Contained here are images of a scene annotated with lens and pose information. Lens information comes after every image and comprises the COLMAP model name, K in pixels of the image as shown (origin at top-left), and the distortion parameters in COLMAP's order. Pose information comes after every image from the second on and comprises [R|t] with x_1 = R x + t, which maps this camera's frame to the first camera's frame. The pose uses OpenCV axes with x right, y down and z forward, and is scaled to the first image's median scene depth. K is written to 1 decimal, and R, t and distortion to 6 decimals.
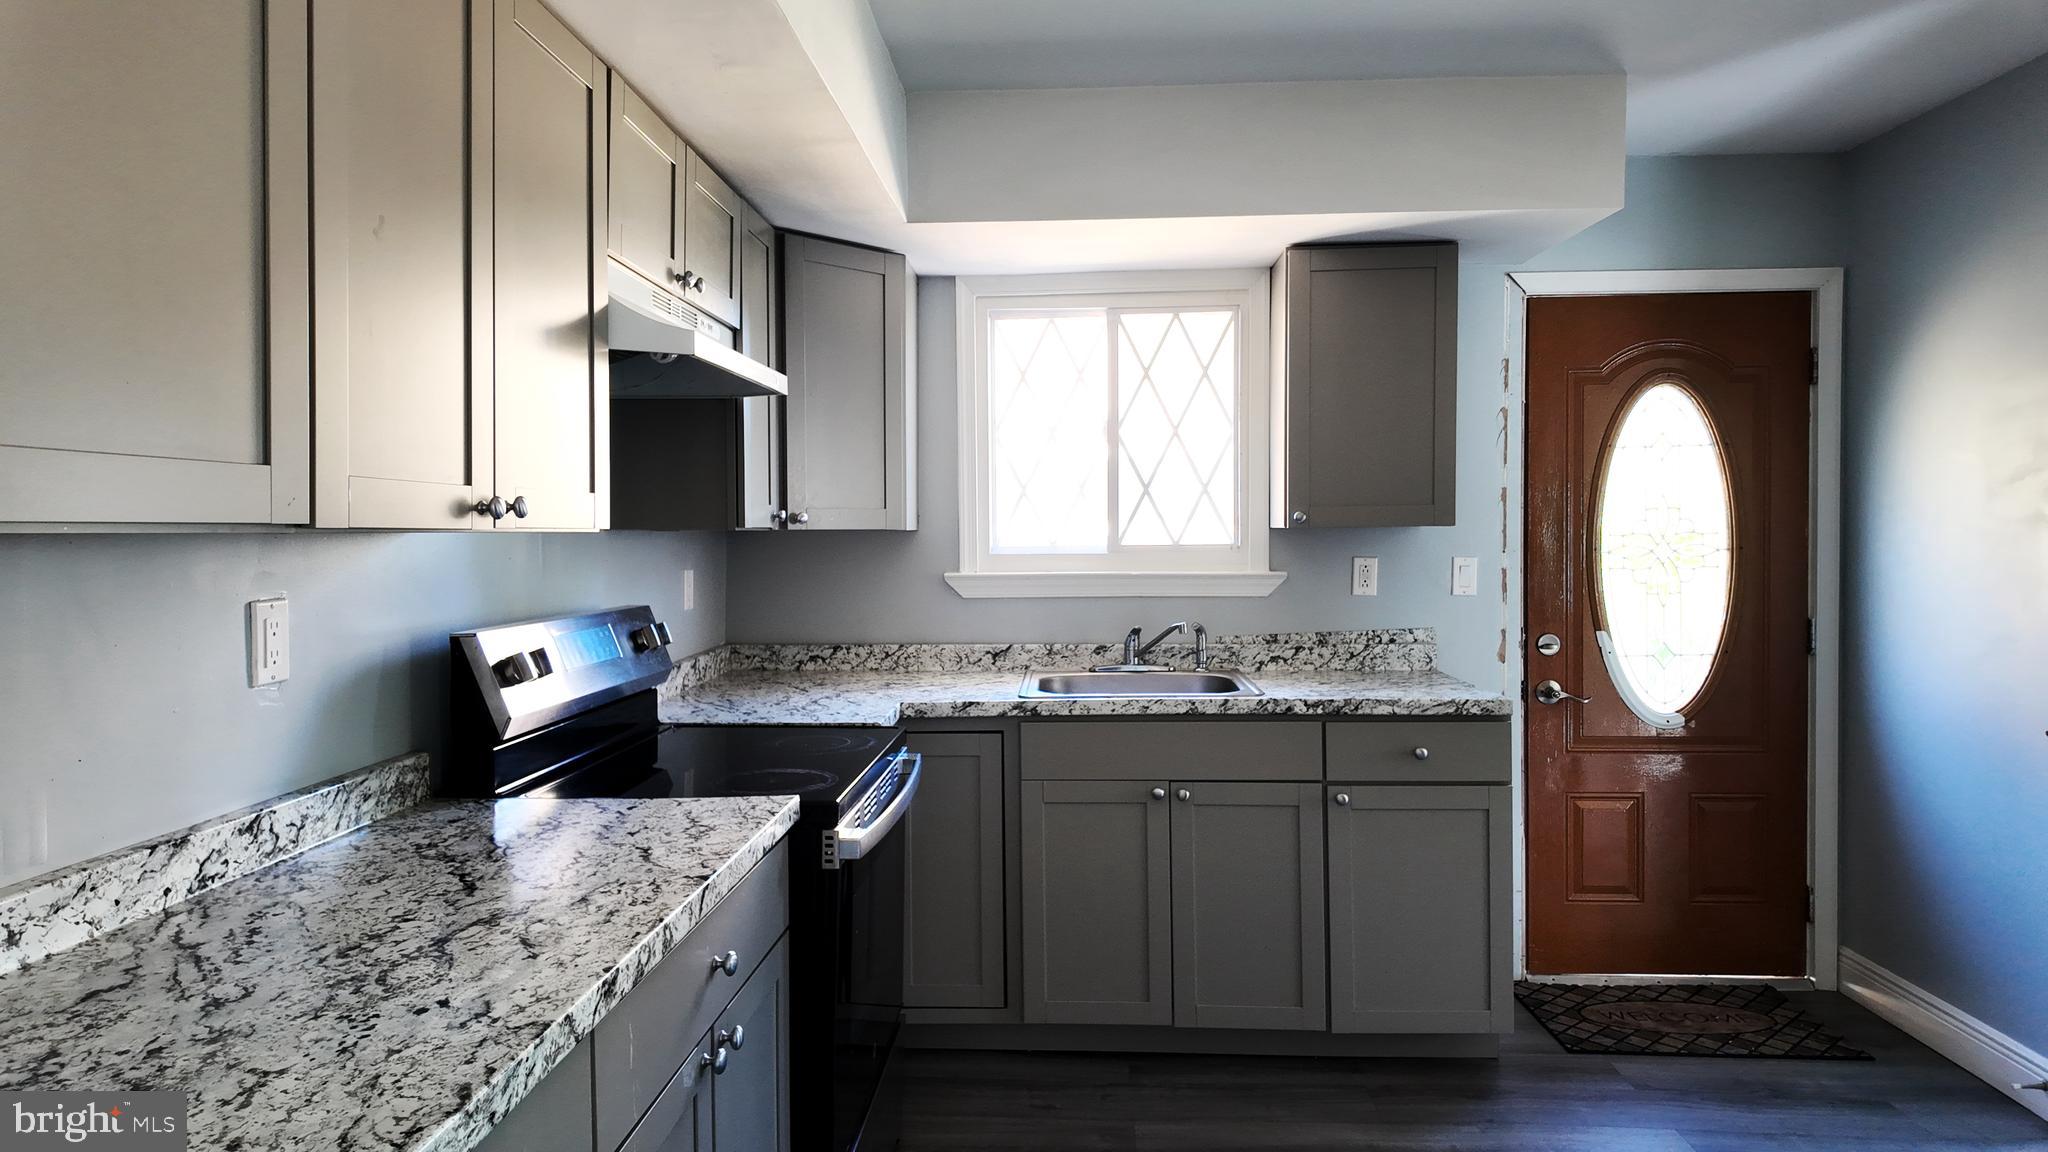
lens RADIAL K [[1182.3, 0, 1028.5], [0, 1182.3, 557.0], [0, 0, 1]] dist [0.088952, -0.104086]
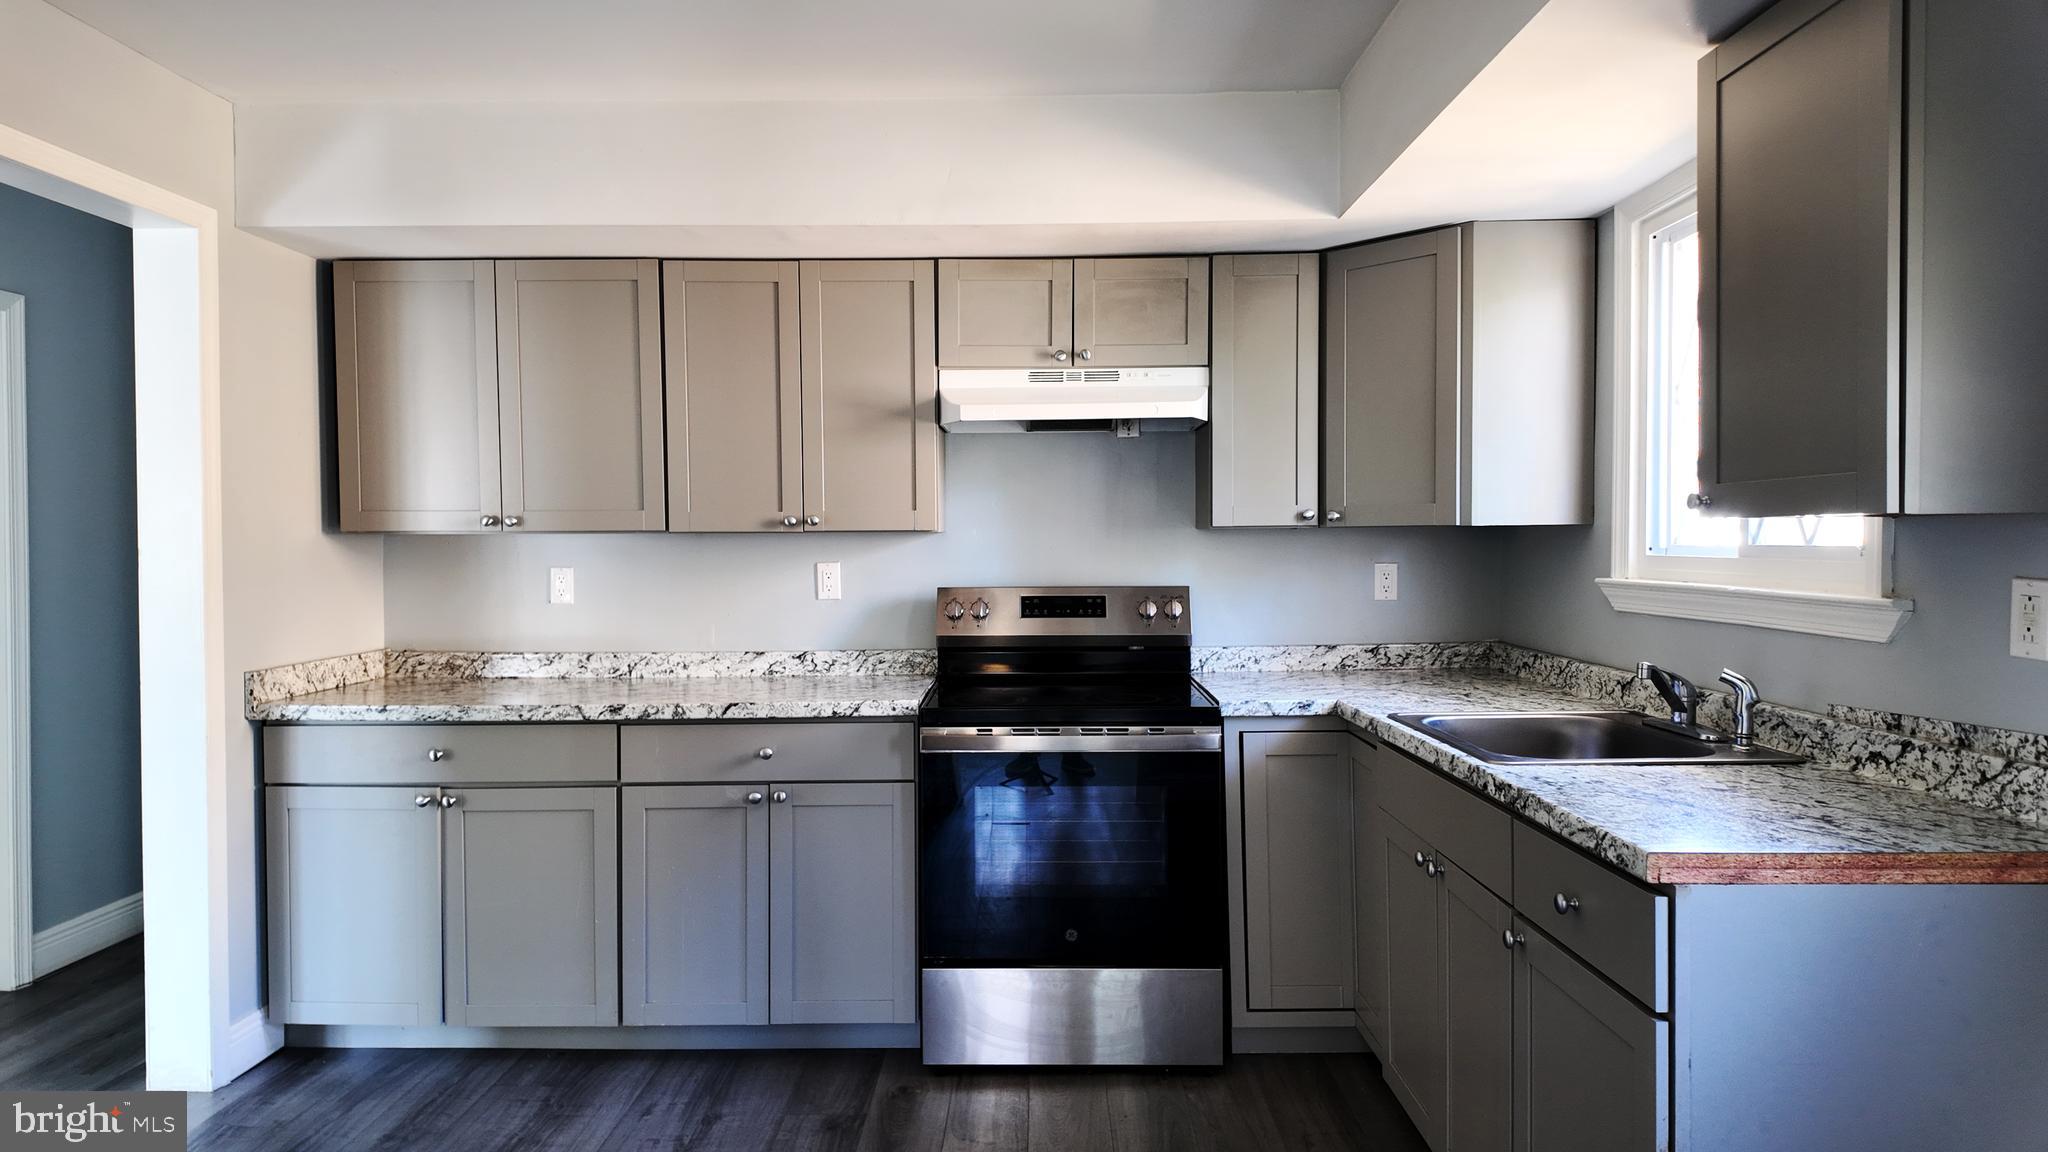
lens RADIAL K [[1182.3, 0, 1028.5], [0, 1182.3, 557.0], [0, 0, 1]] dist [0.088952, -0.104086]
pose [[0.042247, 0.020687, -0.998893, 0.744566], [-0.015035, 0.999686, 0.020067, -0.011757], [0.998994, 0.014170, 0.042545, 0.585950]]
